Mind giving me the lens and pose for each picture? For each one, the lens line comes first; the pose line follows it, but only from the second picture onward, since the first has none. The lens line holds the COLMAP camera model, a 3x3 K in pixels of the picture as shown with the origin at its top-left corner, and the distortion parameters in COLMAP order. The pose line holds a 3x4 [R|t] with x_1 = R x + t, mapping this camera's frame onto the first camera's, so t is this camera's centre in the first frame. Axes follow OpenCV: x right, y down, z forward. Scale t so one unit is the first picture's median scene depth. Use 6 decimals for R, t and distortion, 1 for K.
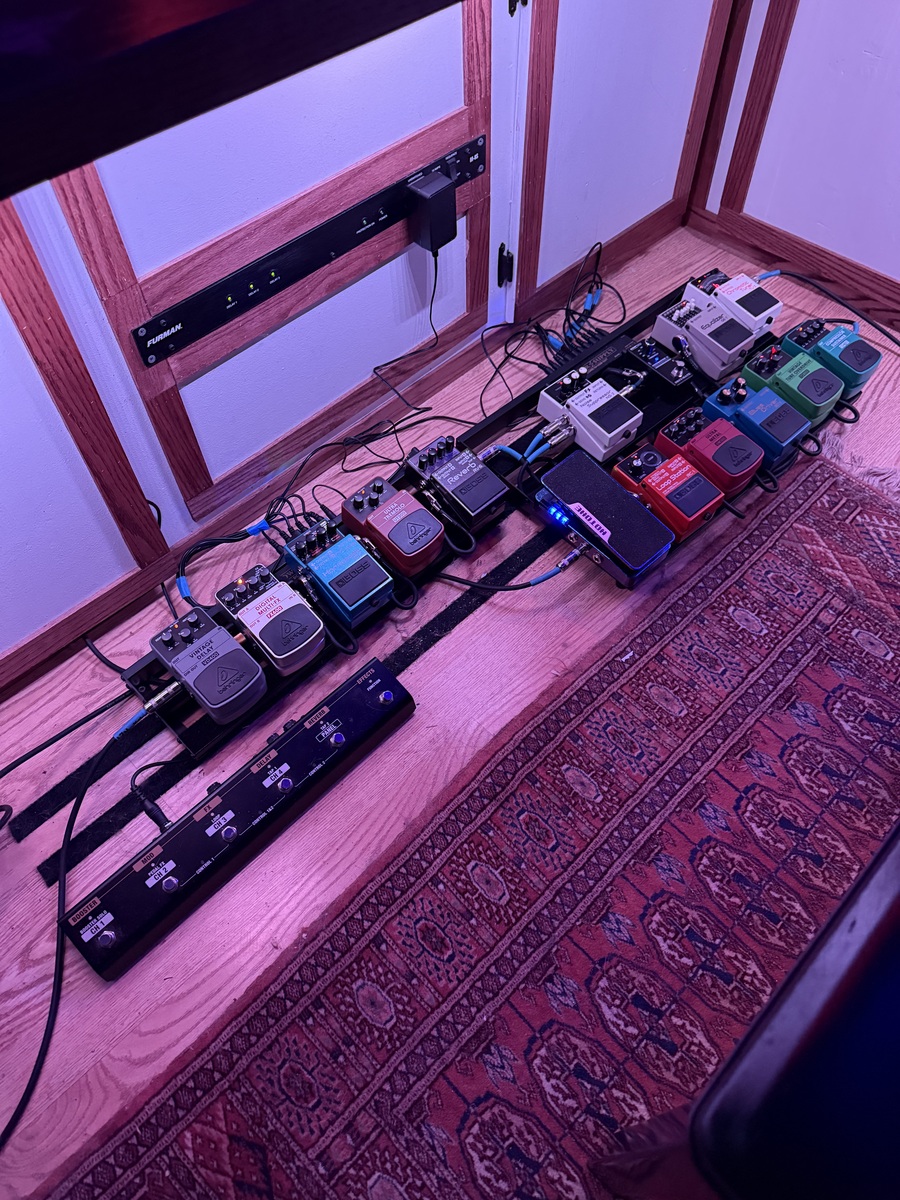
lens RADIAL K [[855.7, 0, 446.9], [0, 855.7, 601.8], [0, 0, 1]] dist [0.027999, -0.036783]
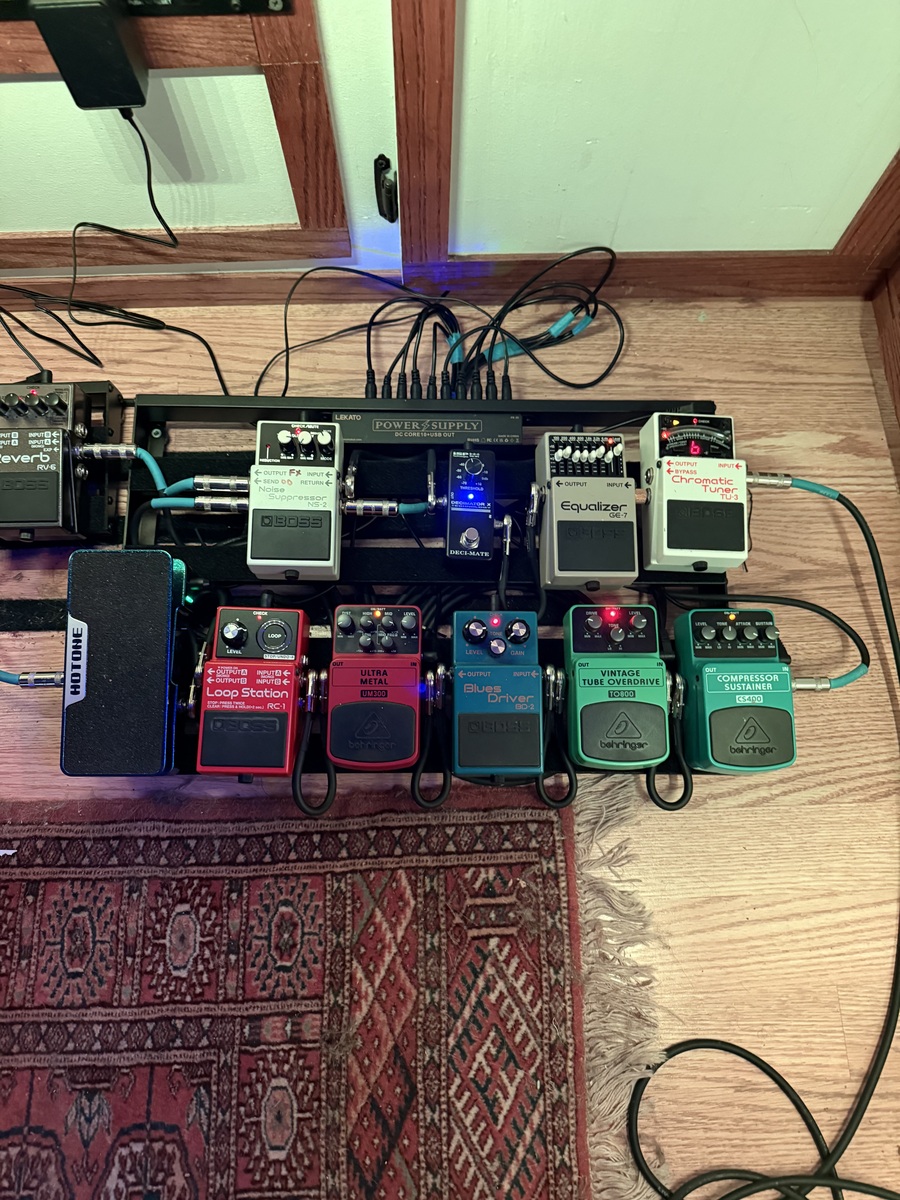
lens RADIAL K [[855.7, 0, 428.5], [0, 855.7, 589.3], [0, 0, 1]] dist [0.027999, -0.036783]
pose [[0.734754, 0.656662, -0.170091, 0.449493], [-0.574062, 0.735526, 0.359797, -0.529206], [0.361372, -0.166720, 0.917396, 0.566429]]
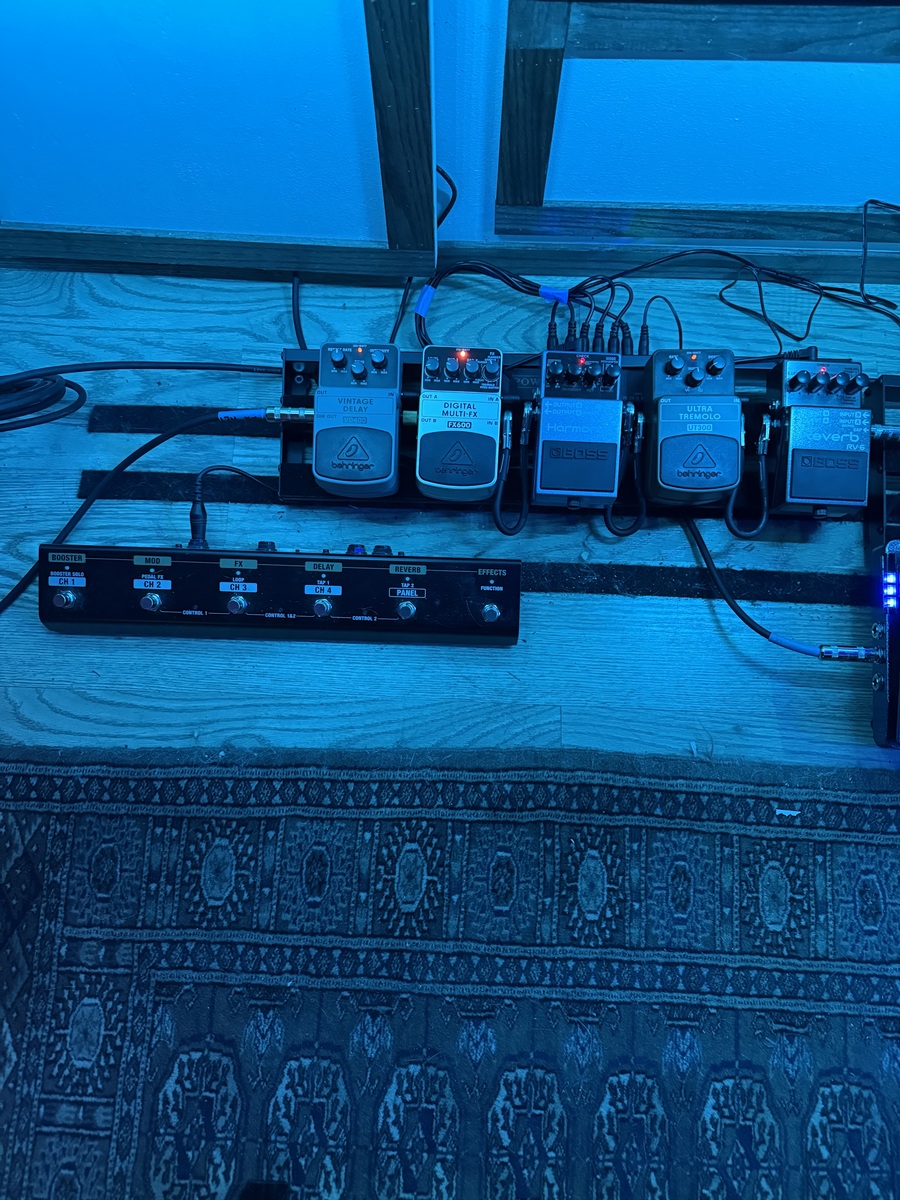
lens RADIAL K [[855.7, 0, 430.6], [0, 855.7, 599.4], [0, 0, 1]] dist [0.027999, -0.036783]
pose [[0.683305, 0.713996, -0.152660, -0.001824], [-0.604047, 0.670263, 0.431132, -0.184309], [0.410148, -0.202381, 0.889281, 0.307575]]
